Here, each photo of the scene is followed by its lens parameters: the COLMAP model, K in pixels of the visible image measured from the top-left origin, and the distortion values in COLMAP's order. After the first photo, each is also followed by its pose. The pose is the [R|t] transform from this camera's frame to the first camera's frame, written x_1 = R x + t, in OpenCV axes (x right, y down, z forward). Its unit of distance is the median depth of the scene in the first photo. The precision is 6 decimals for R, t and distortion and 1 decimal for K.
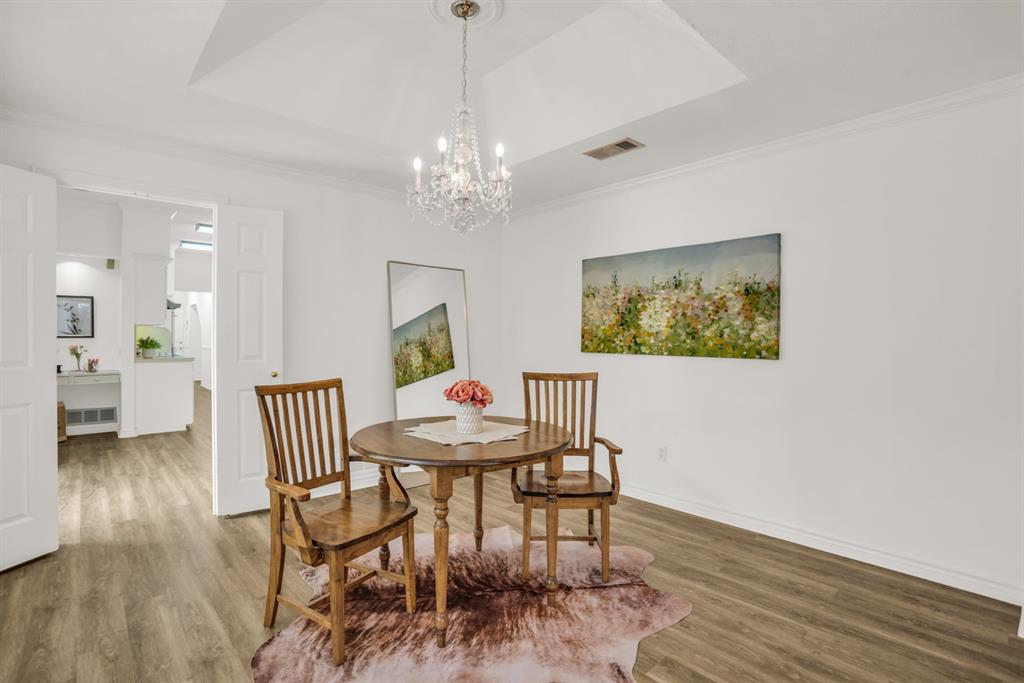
lens RADIAL K [[477.2, 0, 520.3], [0, 477.2, 343.4], [0, 0, 1]] dist [-0.038827, 0.010861]
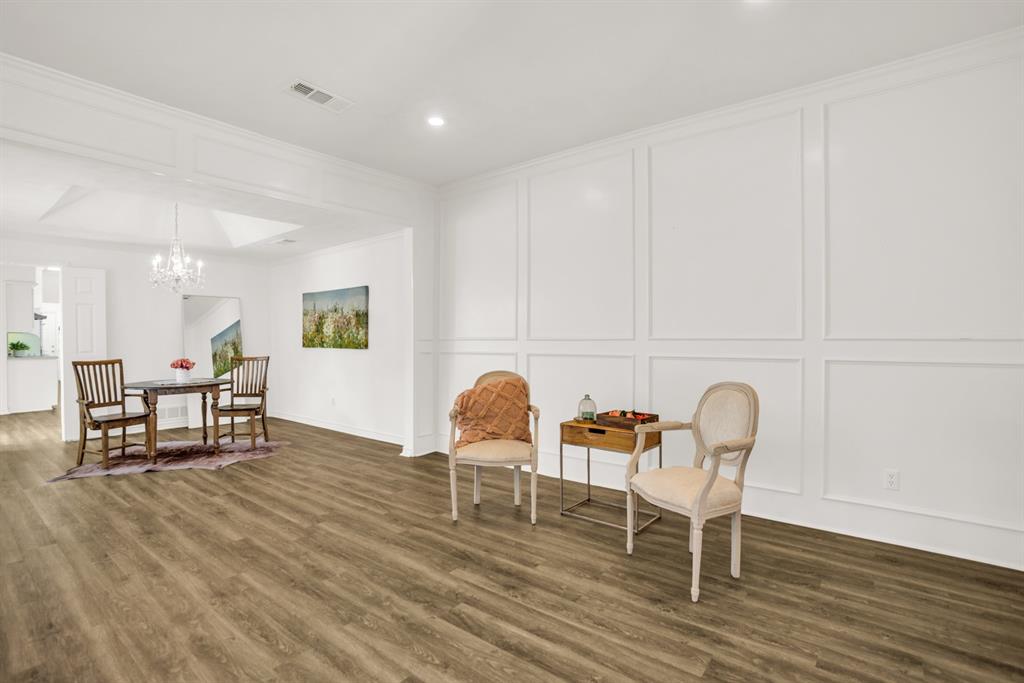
lens RADIAL K [[477.2, 0, 519.0], [0, 477.2, 346.0], [0, 0, 1]] dist [-0.038827, 0.010861]
pose [[0.988145, -0.012142, 0.153041, 0.777863], [0.011484, 0.999921, 0.005184, 0.016992], [-0.153092, -0.003365, 0.988206, -0.985542]]
